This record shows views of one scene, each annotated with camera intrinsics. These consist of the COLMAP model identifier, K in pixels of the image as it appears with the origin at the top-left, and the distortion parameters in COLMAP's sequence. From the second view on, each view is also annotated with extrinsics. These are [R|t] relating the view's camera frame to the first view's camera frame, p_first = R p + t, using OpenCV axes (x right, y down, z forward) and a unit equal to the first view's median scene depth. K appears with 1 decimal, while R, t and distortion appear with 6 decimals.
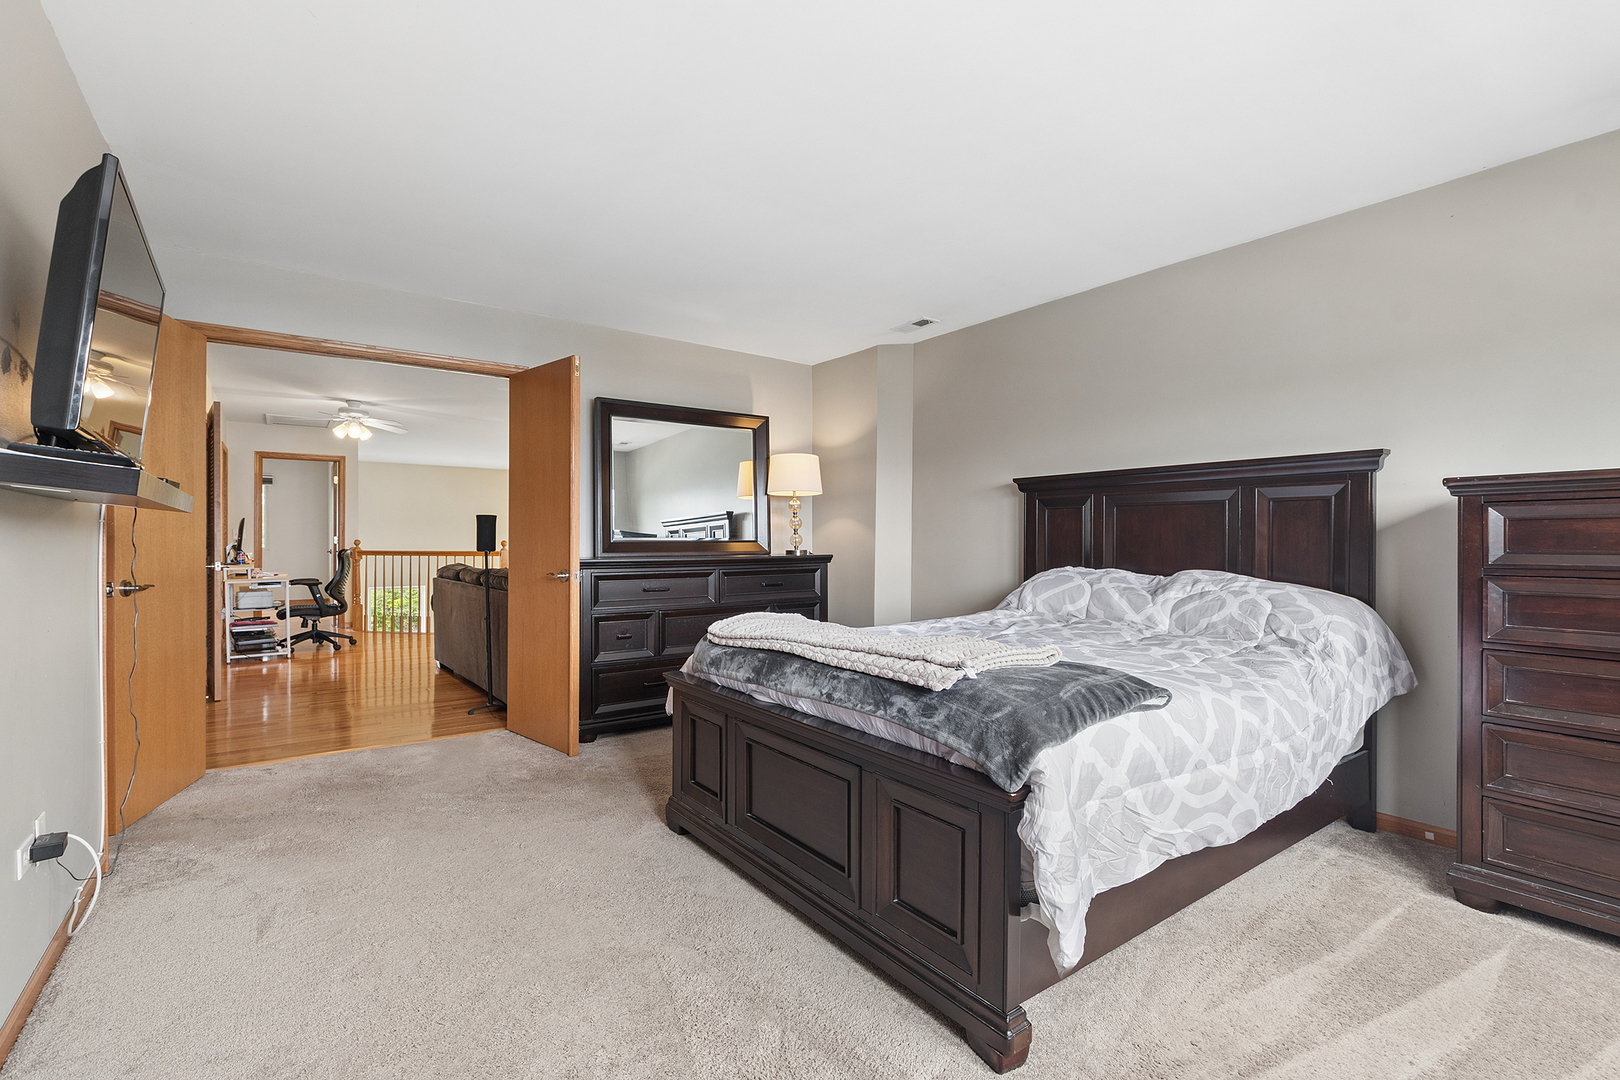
lens RADIAL K [[719.6, 0, 802.6], [0, 719.6, 535.8], [0, 0, 1]] dist [0.000800, -0.000322]
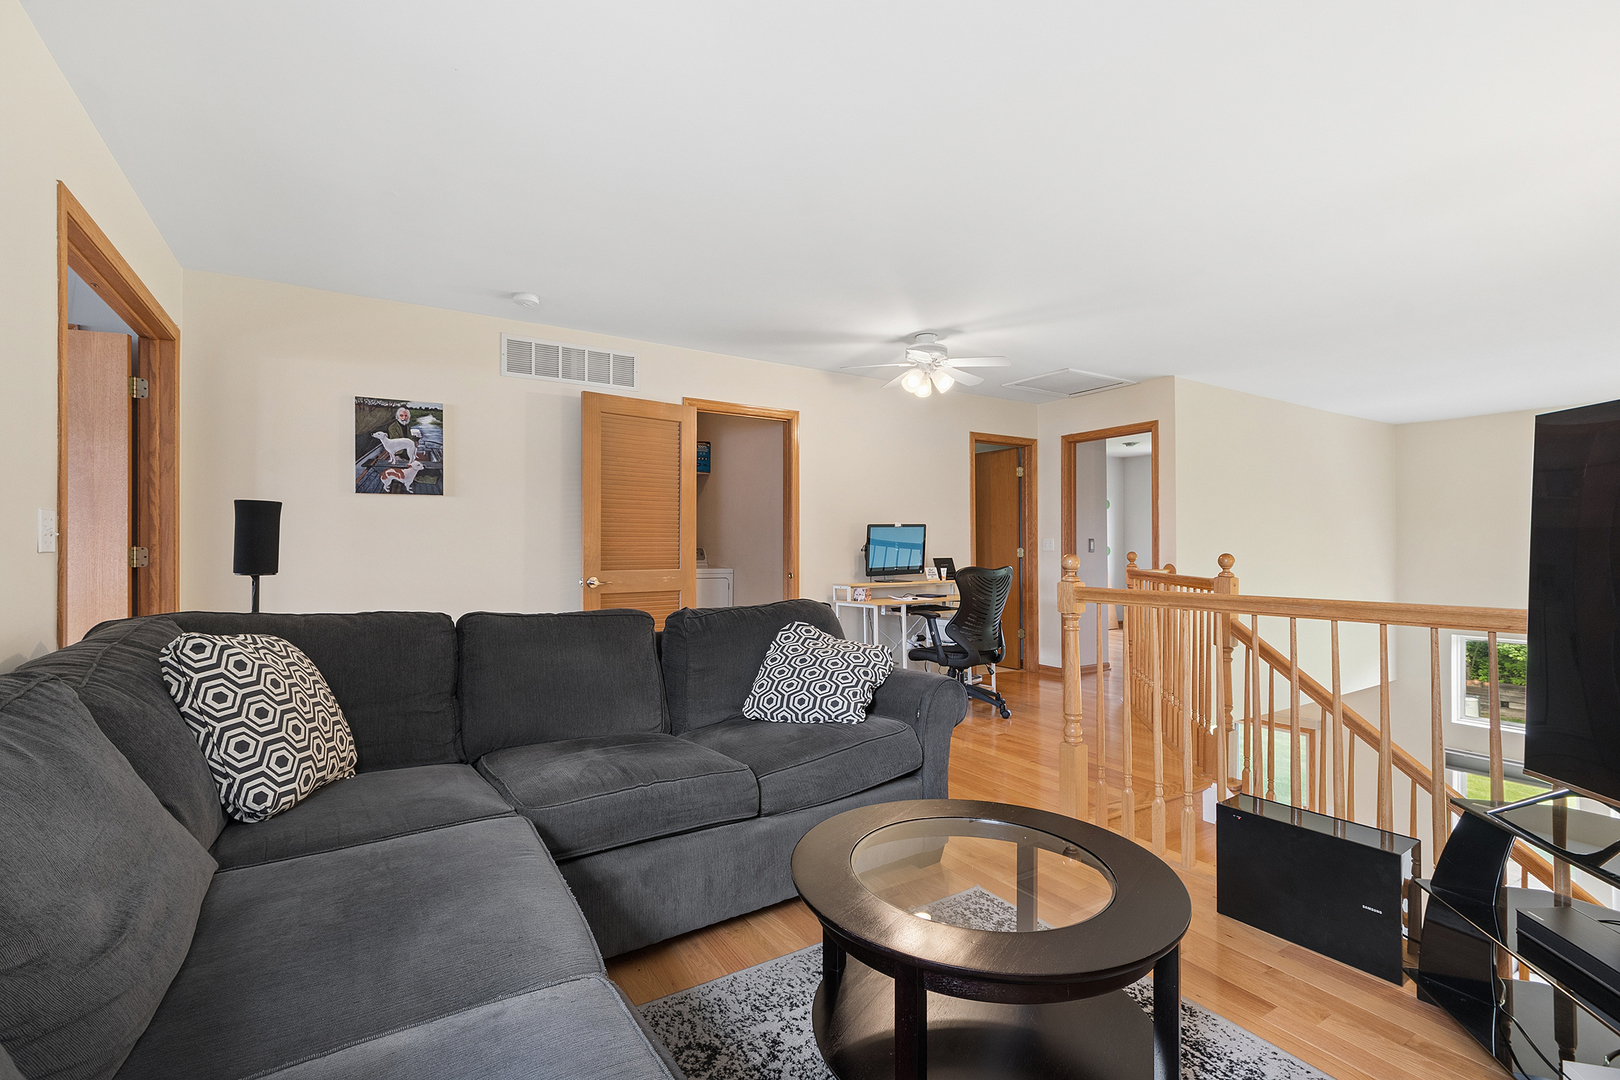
lens RADIAL K [[723.0, 0, 804.5], [0, 723.0, 544.2], [0, 0, 1]] dist [0.000900, -0.000439]
pose [[-0.094001, -0.015200, -0.995456, 0.027729], [0.006705, 0.999851, -0.015901, 0.007882], [0.995550, -0.008169, -0.093885, 0.922512]]
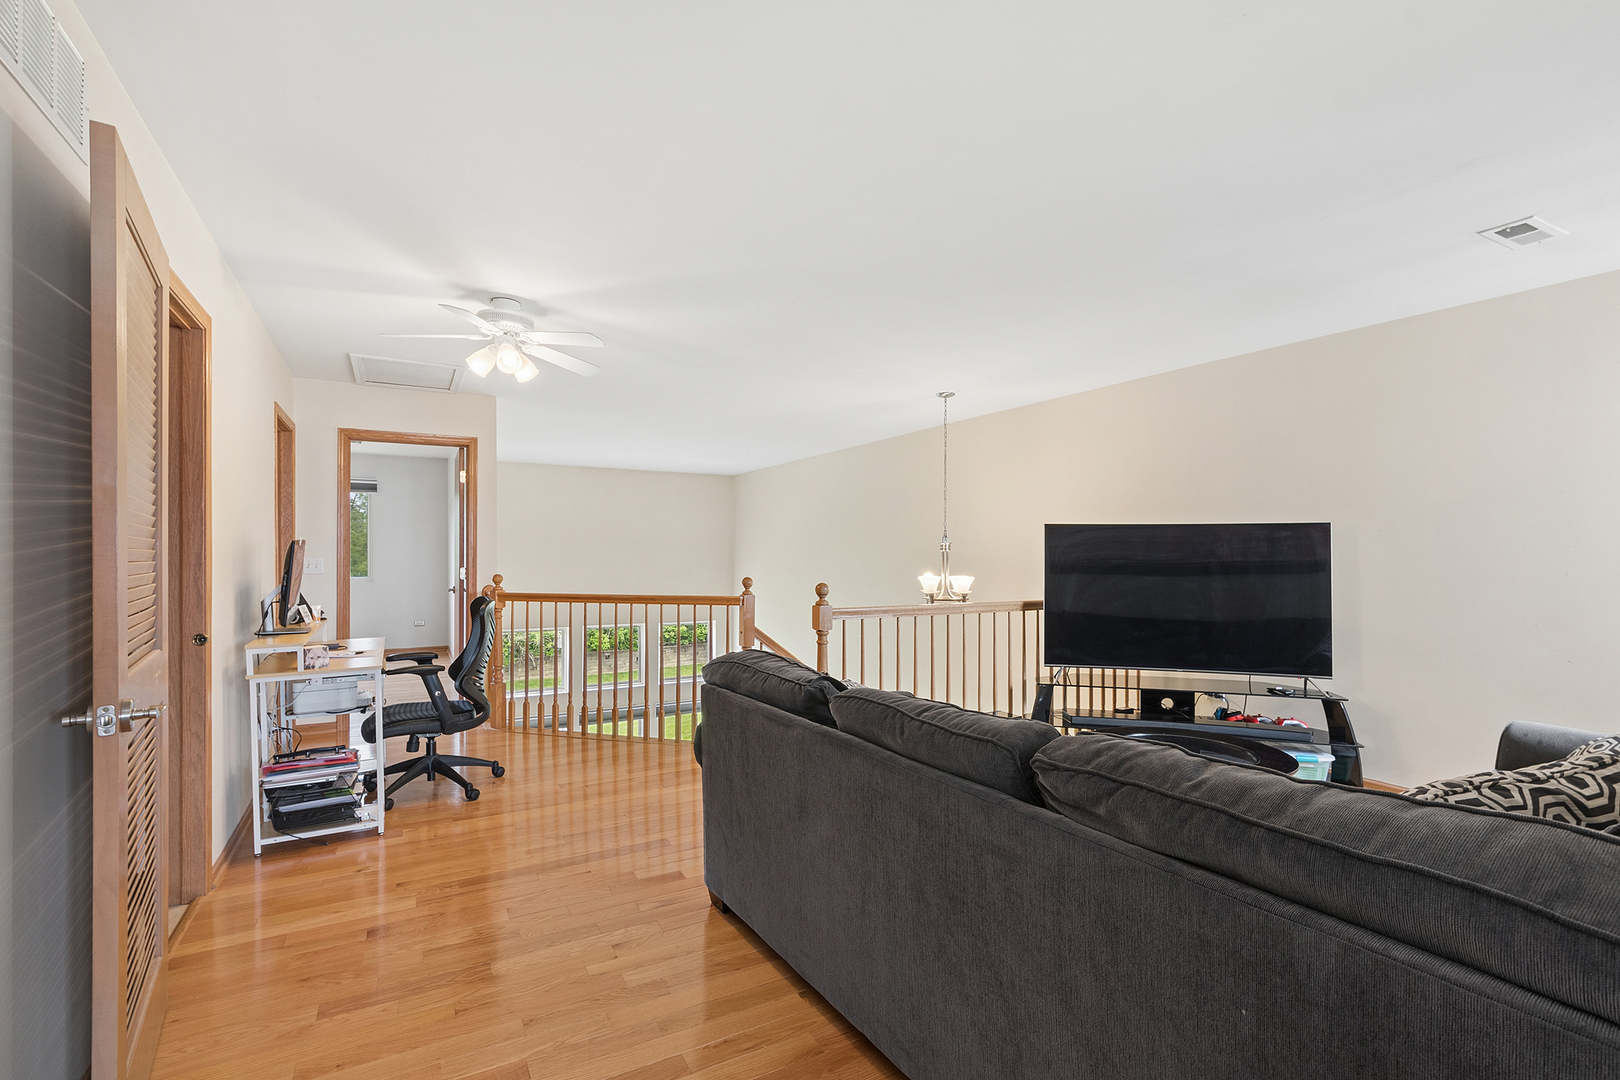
lens RADIAL K [[723.0, 0, 804.5], [0, 723.0, 544.2], [0, 0, 1]] dist [0.000900, -0.000439]
pose [[0.993065, -0.006021, -0.117412, -0.349903], [0.004732, 0.999925, -0.011255, -0.013771], [0.117471, 0.010622, 0.993019, 0.514731]]
